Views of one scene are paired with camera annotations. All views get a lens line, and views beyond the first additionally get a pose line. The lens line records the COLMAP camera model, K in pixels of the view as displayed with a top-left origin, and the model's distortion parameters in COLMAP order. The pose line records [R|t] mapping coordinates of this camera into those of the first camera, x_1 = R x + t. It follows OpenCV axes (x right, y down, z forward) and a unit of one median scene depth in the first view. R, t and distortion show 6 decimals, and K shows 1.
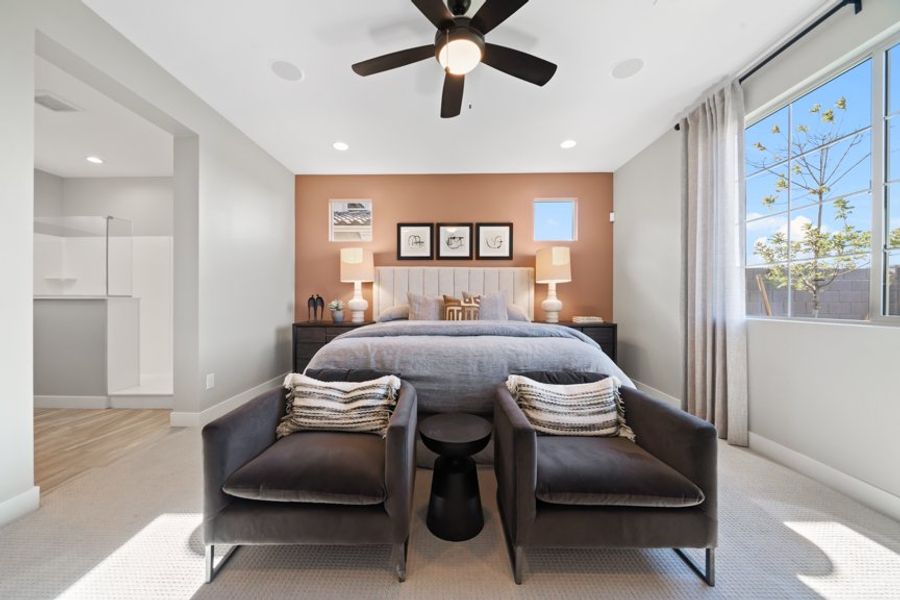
lens RADIAL K [[310.8, 0, 447.6], [0, 310.8, 299.4], [0, 0, 1]] dist [-0.010252, 0.000252]
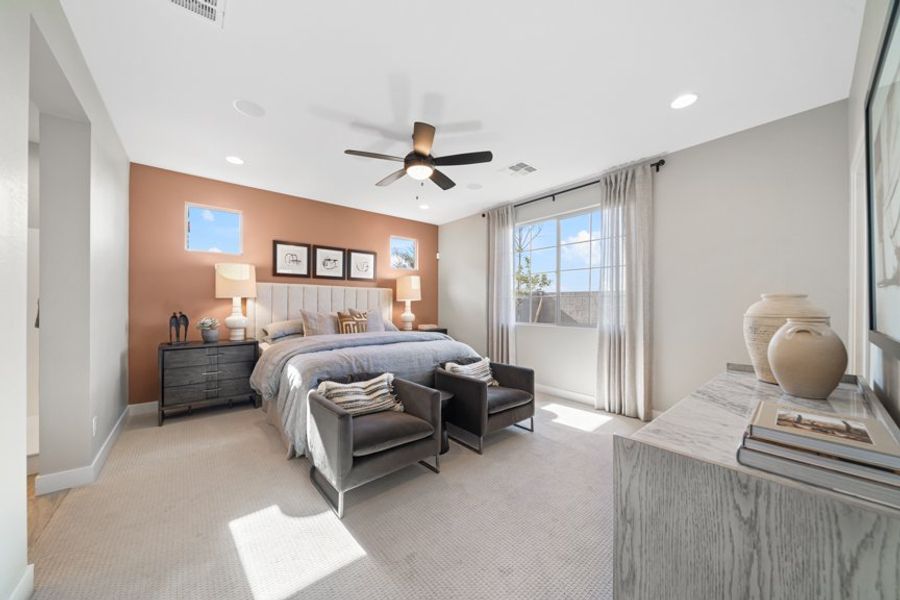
lens RADIAL K [[310.8, 0, 448.7], [0, 310.8, 302.9], [0, 0, 1]] dist [-0.010252, 0.000252]
pose [[0.754417, 0.003984, 0.656383, -0.430154], [-0.003811, 0.999991, -0.001690, -0.043837], [-0.656384, -0.001227, 0.754426, -0.156285]]
